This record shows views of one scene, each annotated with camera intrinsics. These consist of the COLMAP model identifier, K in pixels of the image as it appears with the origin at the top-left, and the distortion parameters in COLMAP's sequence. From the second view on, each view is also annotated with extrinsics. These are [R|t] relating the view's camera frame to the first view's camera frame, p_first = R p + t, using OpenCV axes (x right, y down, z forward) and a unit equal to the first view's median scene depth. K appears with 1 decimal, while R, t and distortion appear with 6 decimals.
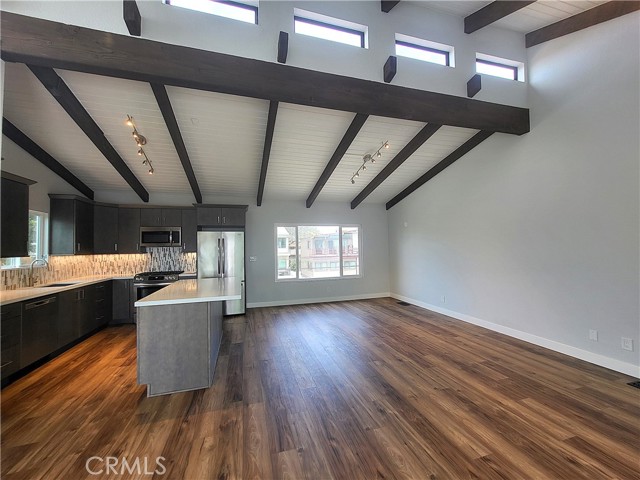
lens RADIAL K [[261.3, 0, 321.5], [0, 261.3, 242.8], [0, 0, 1]] dist [-0.002181, -0.000123]
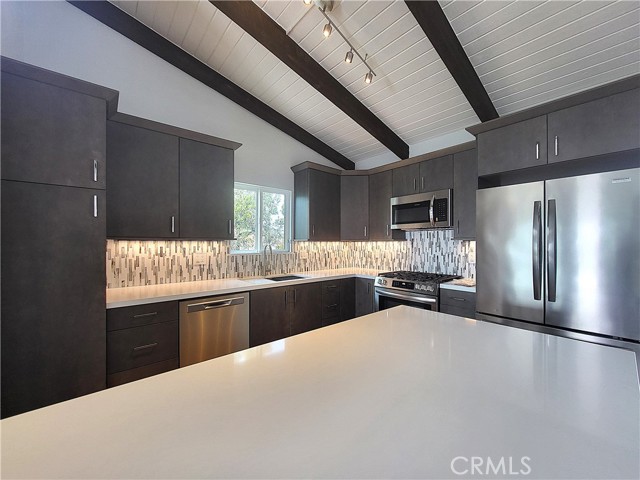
lens RADIAL K [[261.3, 0, 323.1], [0, 261.3, 242.8], [0, 0, 1]] dist [-0.002181, -0.000123]
pose [[0.404033, 0.018674, -0.914554, -0.181336], [0.010830, 0.999624, 0.025195, 0.027962], [0.914680, -0.020084, 0.403679, 0.585367]]
